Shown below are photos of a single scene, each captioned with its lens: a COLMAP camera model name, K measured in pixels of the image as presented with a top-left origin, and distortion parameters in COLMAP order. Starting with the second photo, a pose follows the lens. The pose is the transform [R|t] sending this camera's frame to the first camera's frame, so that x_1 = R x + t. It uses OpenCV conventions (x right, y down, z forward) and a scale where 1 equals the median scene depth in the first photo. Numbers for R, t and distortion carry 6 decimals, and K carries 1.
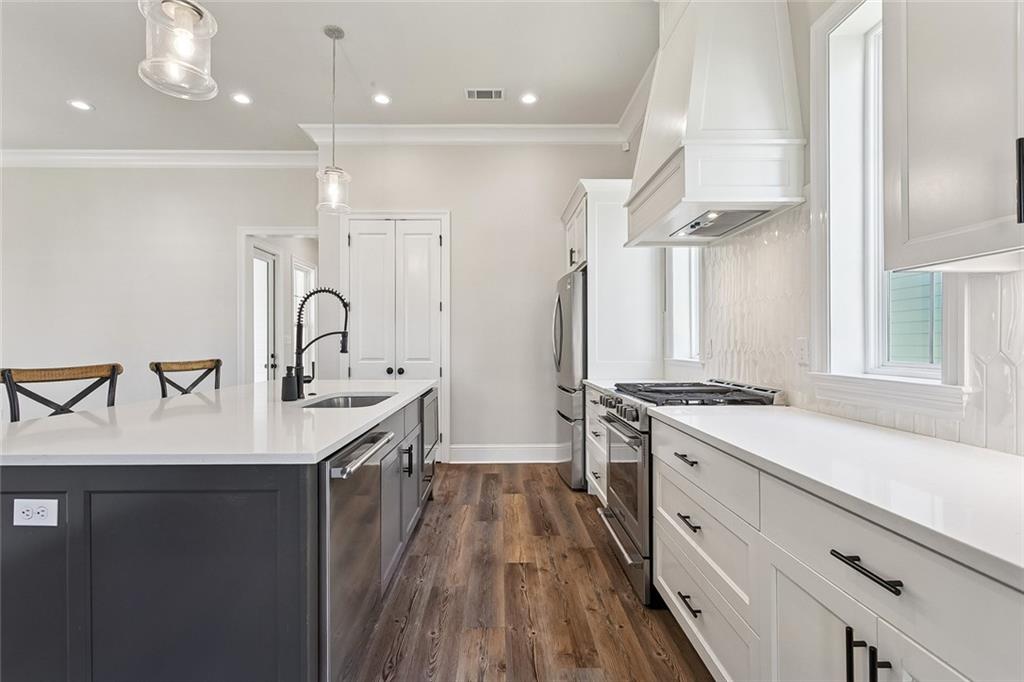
lens RADIAL K [[487.1, 0, 512.0], [0, 487.1, 341.0], [0, 0, 1]] dist [0.001378, 0.000148]
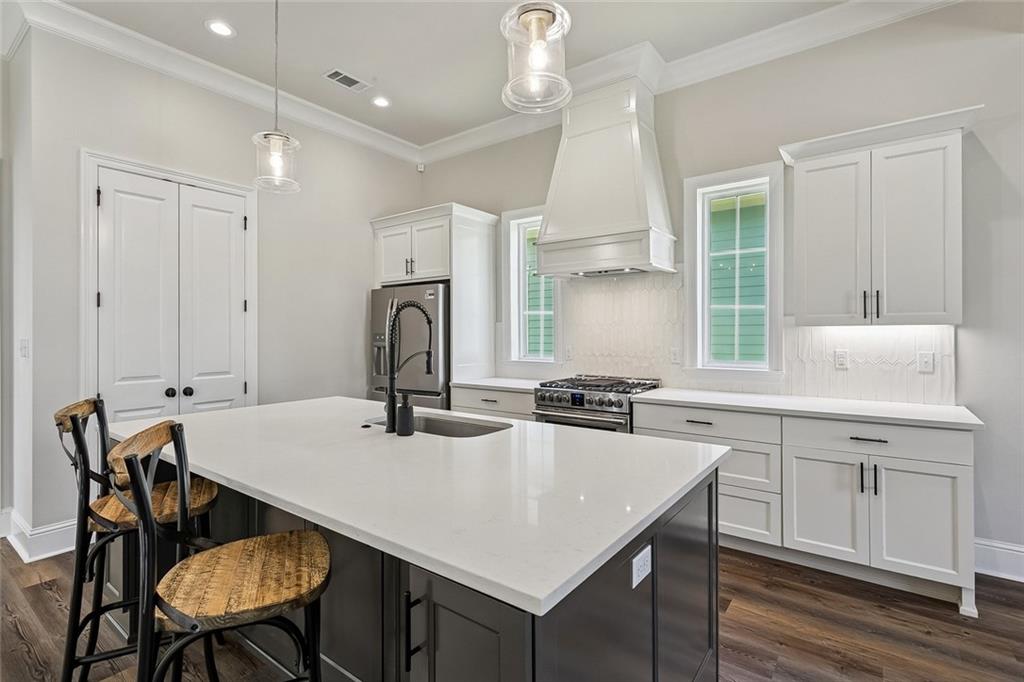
lens RADIAL K [[483.9, 0, 516.4], [0, 483.9, 326.8], [0, 0, 1]] dist [0.000233, 0.011043]
pose [[0.610626, 0.008691, 0.791871, -0.977556], [-0.001215, 0.999949, -0.010038, -0.055471], [-0.791918, 0.005167, 0.610606, 0.316349]]
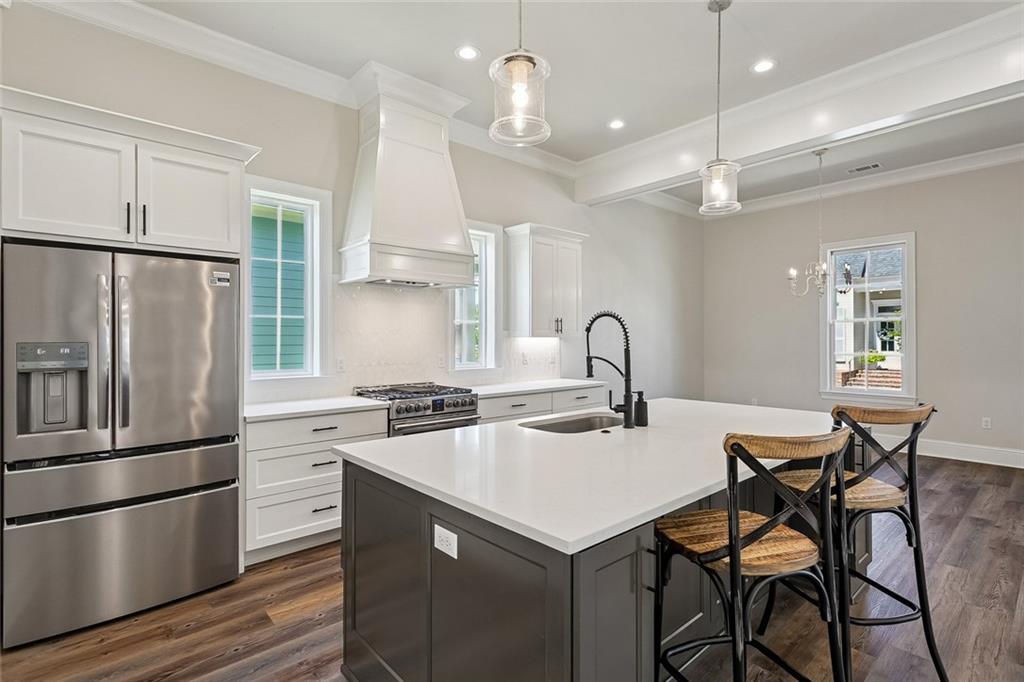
lens RADIAL K [[491.9, 0, 503.9], [0, 491.9, 340.0], [0, 0, 1]] dist [0.000754, 0.000492]
pose [[-0.642873, 0.005793, 0.765951, -1.028844], [0.001252, 0.999978, -0.006512, -0.046187], [-0.765971, -0.003227, -0.642867, 1.821920]]
